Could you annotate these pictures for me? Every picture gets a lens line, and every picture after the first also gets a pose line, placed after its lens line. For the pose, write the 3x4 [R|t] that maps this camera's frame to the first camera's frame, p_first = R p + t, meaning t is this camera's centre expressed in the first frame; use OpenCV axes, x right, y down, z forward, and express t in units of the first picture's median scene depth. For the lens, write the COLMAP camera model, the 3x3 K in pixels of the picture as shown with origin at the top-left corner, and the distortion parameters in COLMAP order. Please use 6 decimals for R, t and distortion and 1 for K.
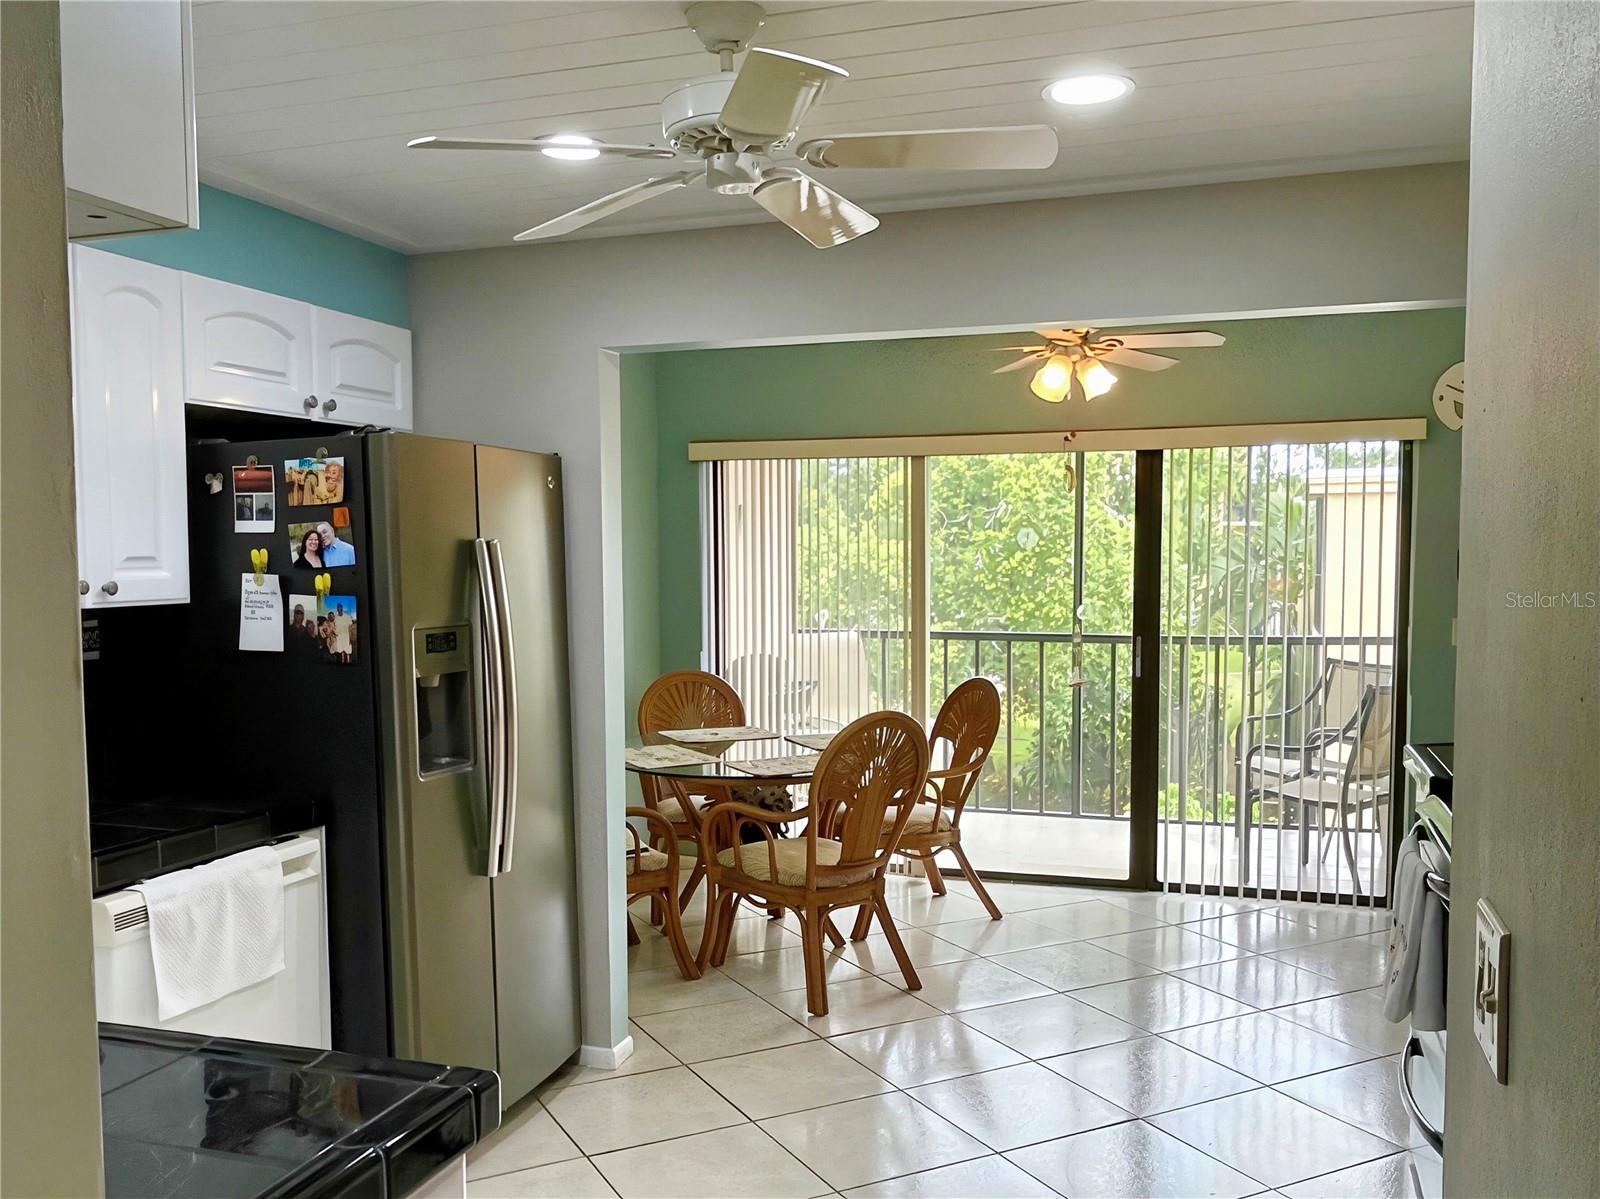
lens RADIAL K [[1045.5, 0, 800.0], [0, 1045.5, 599.5], [0, 0, 1]] dist [0.001683, -0.000866]
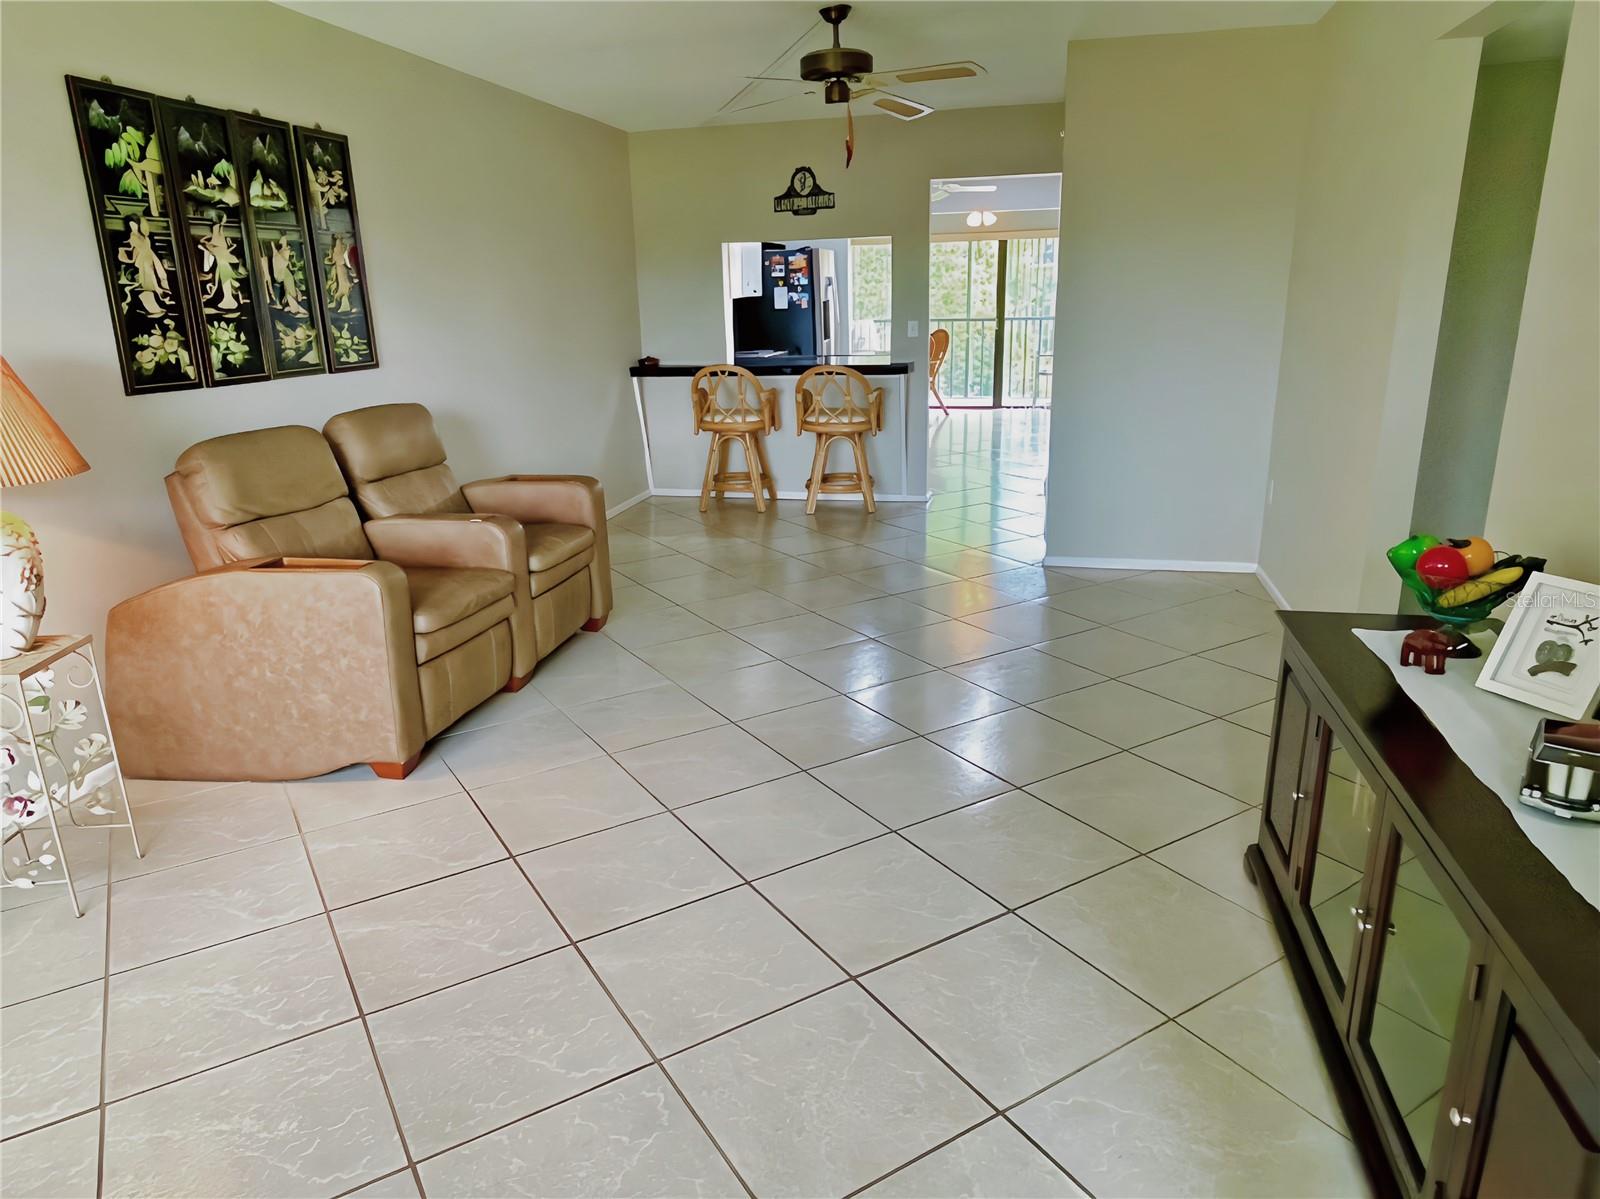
lens RADIAL K [[1045.5, 0, 800.0], [0, 1045.5, 599.5], [0, 0, 1]] dist [0.001683, -0.000866]
pose [[0.986956, -0.071062, 0.144457, -1.071927], [0.035826, 0.971755, 0.233256, 0.192265], [-0.156952, -0.225038, 0.961626, -2.899651]]
